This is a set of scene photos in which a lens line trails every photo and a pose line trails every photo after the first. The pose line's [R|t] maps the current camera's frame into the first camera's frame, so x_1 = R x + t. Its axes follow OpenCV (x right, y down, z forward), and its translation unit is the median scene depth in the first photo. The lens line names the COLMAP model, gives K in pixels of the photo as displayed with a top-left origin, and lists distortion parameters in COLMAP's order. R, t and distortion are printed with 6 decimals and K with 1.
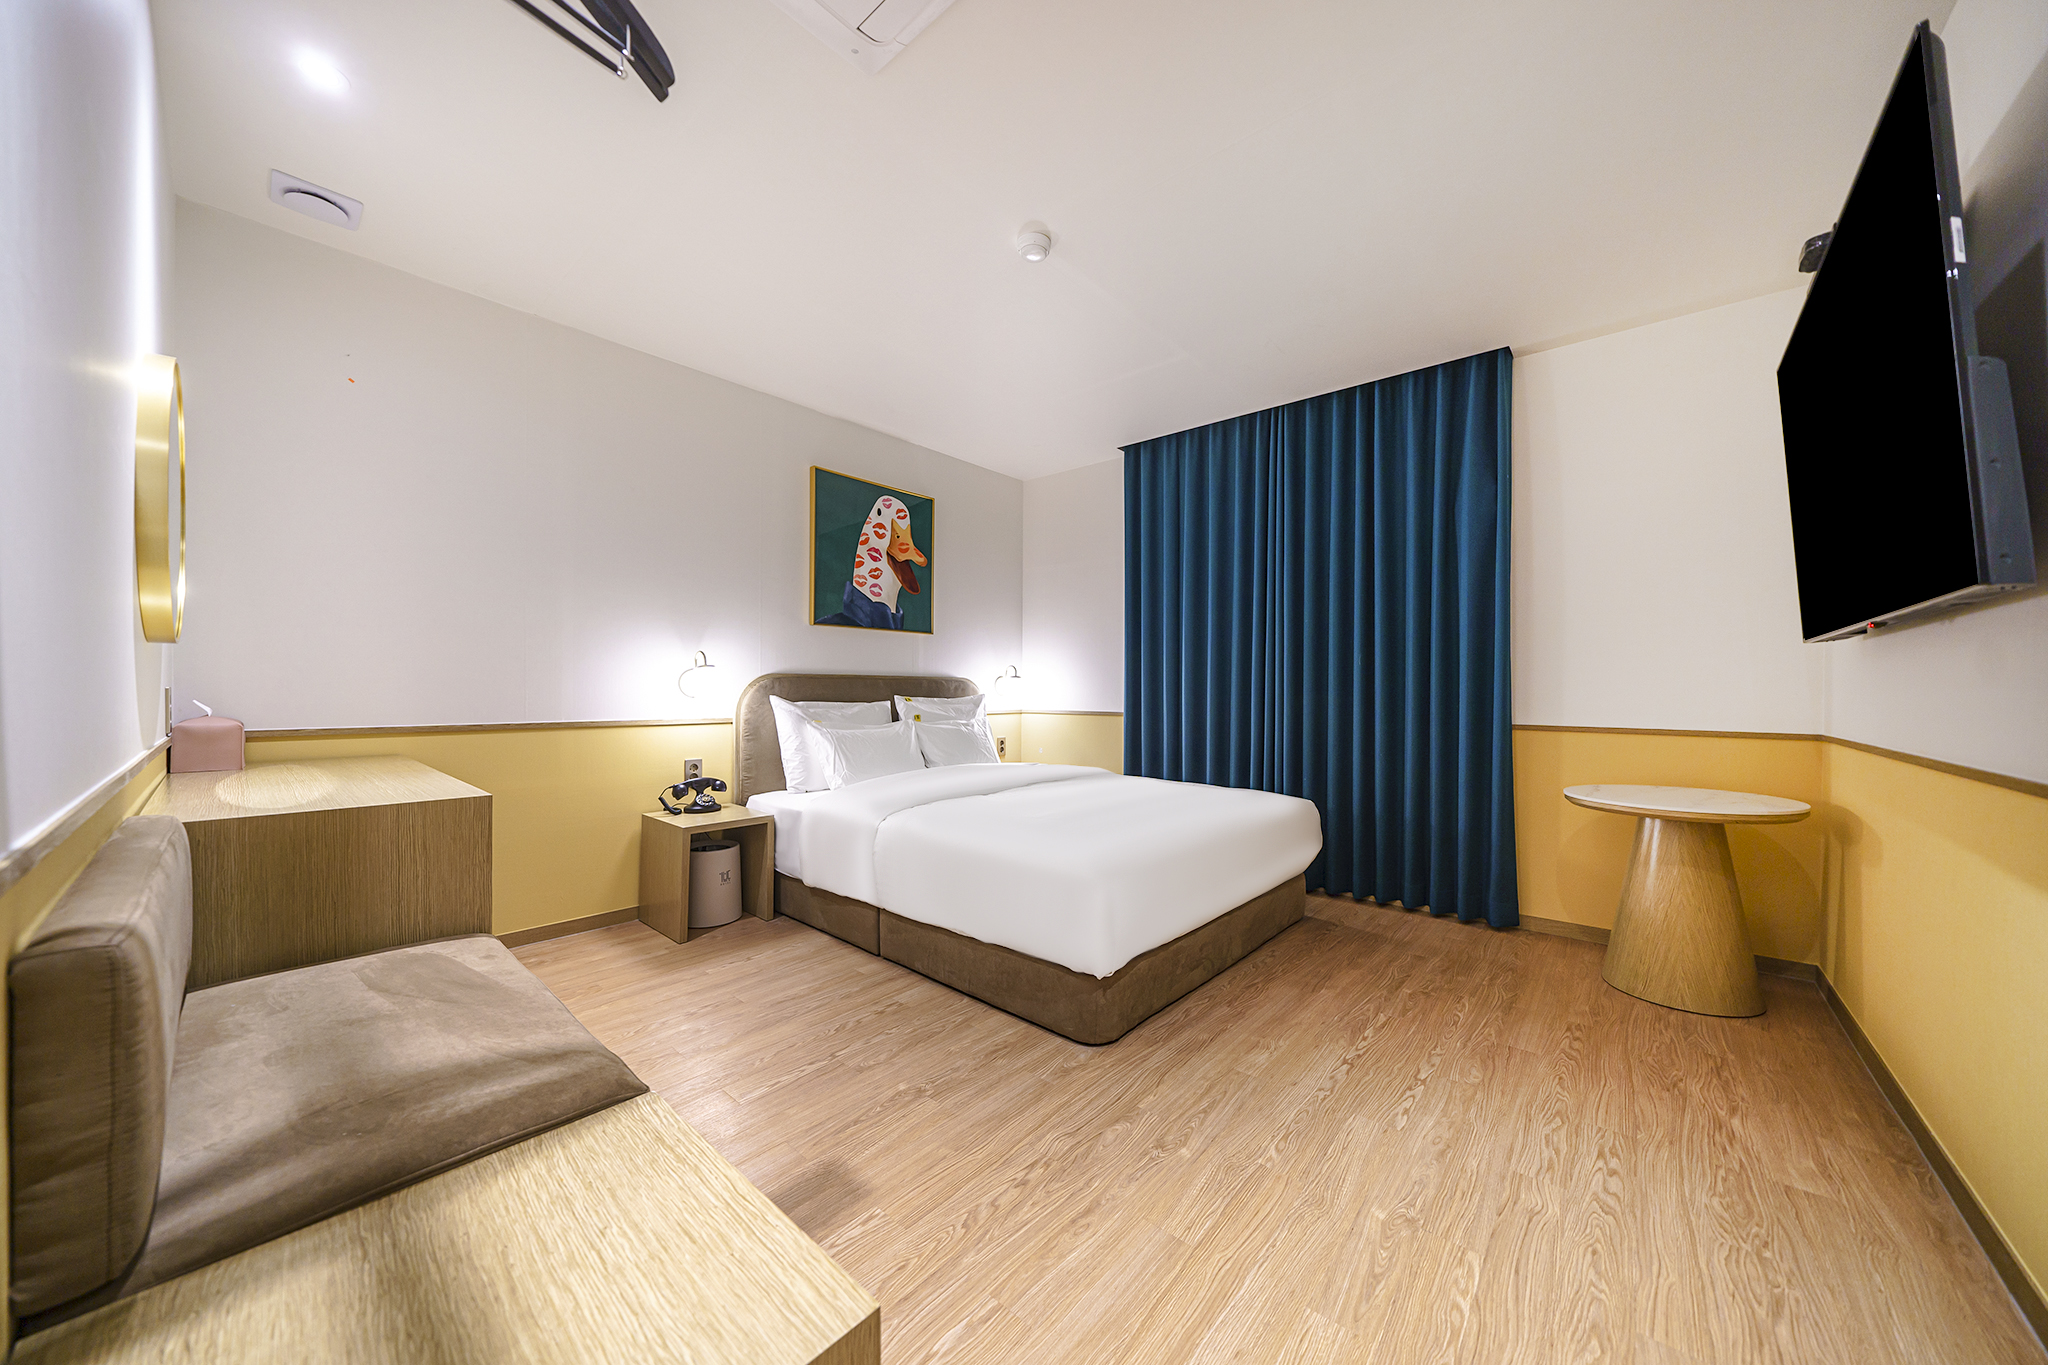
lens RADIAL K [[701.3, 0, 1026.2], [0, 701.3, 687.4], [0, 0, 1]] dist [-0.001844, 0.000191]
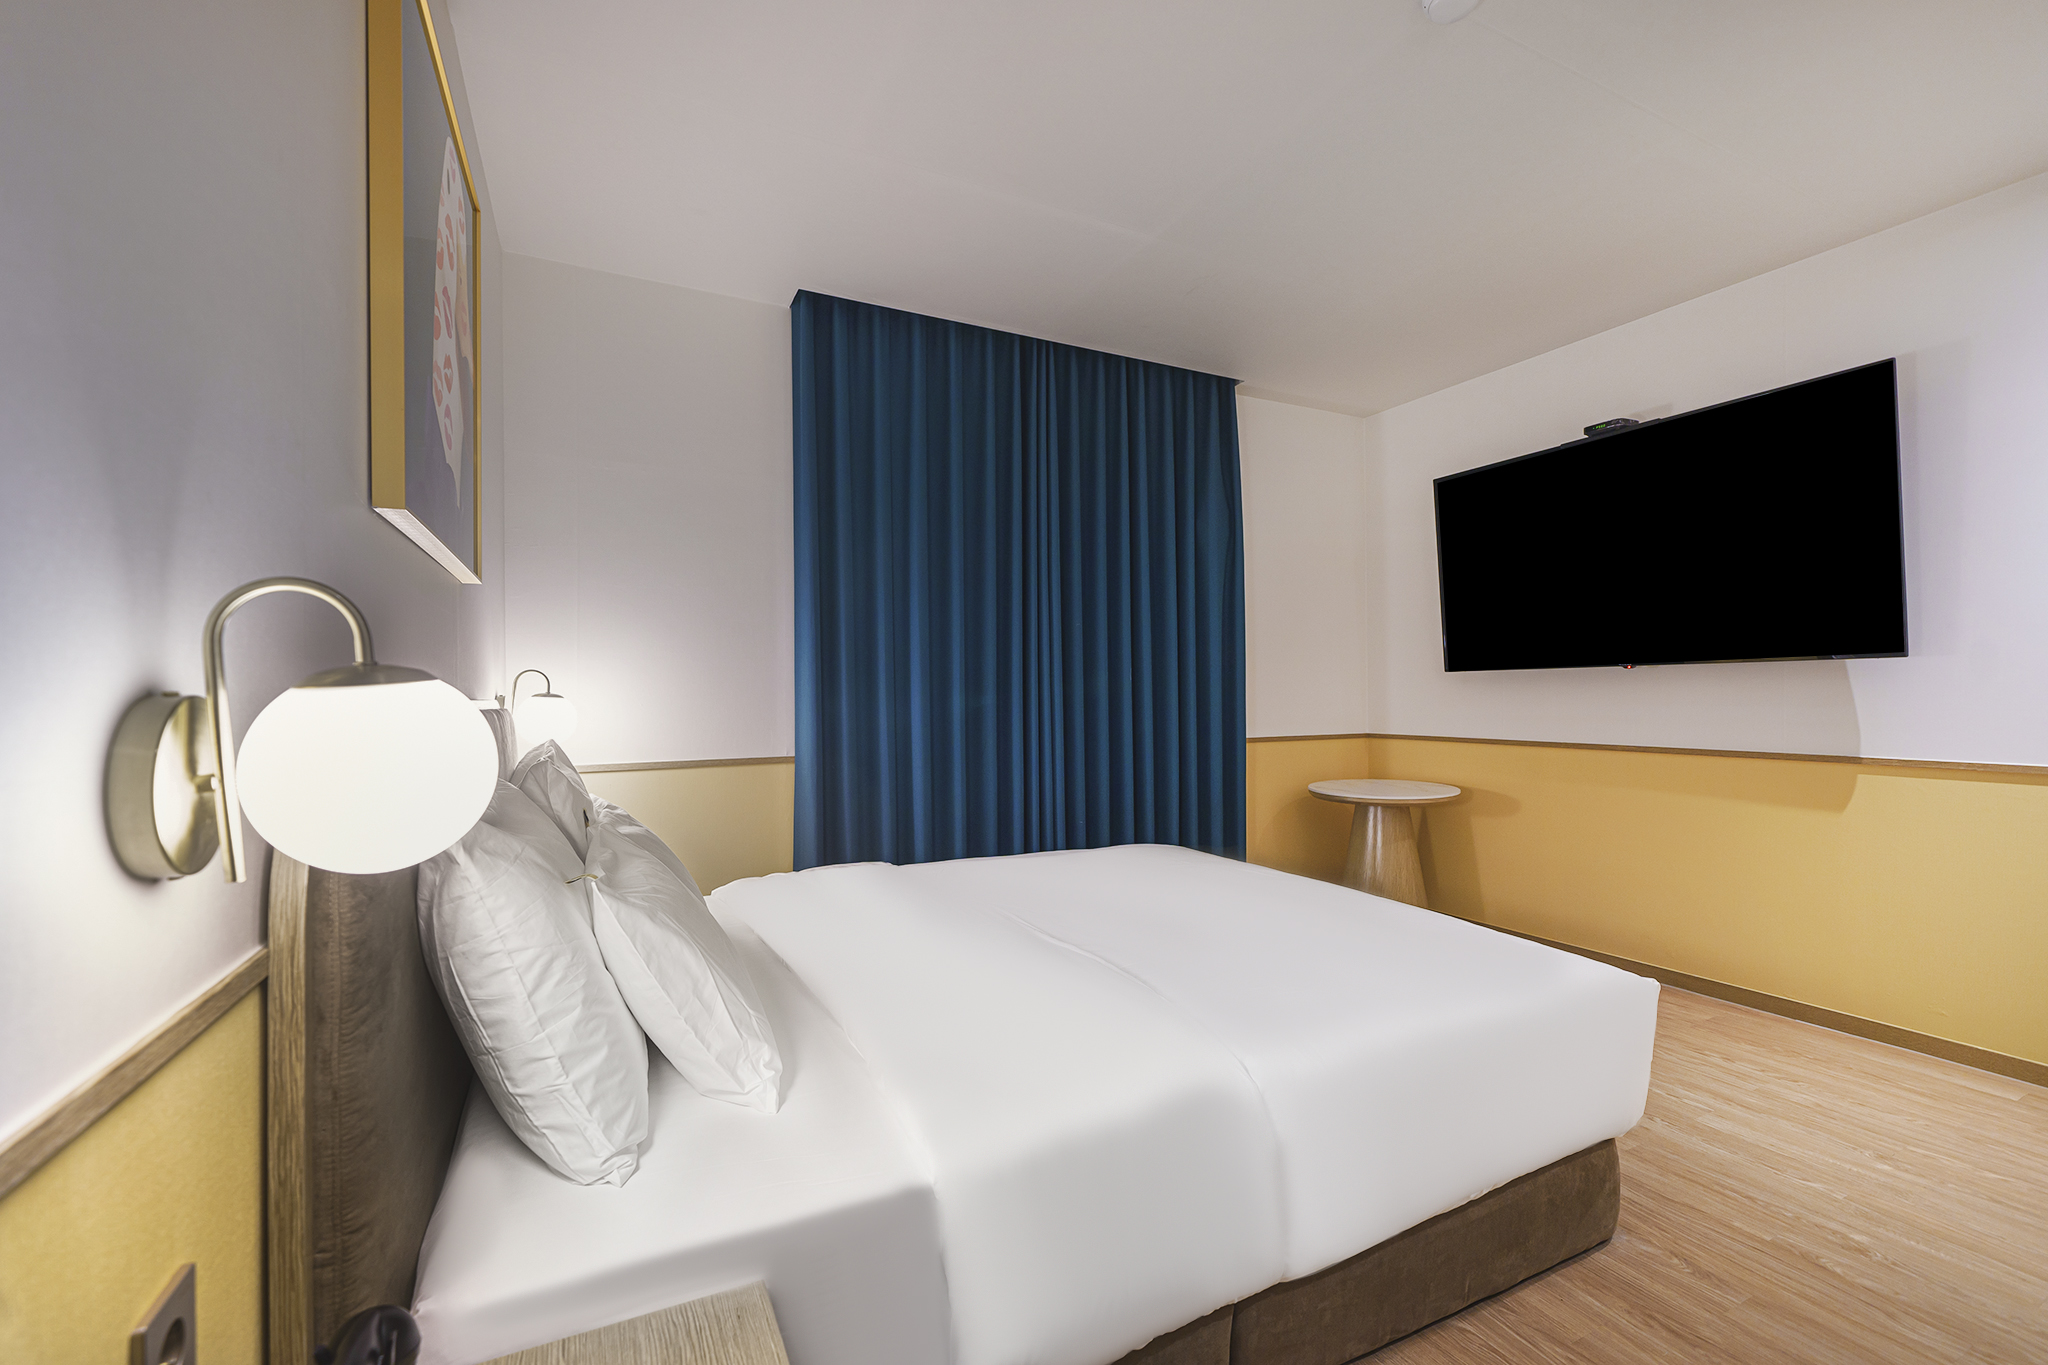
lens RADIAL K [[844.1, 0, 1026.9], [0, 844.1, 687.9], [0, 0, 1]] dist [0.000026, 0.000466]
pose [[0.375001, -0.007895, 0.926991, -0.549534], [0.005694, 0.999964, 0.006213, -0.030054], [-0.927007, 0.002948, 0.375032, 0.731755]]
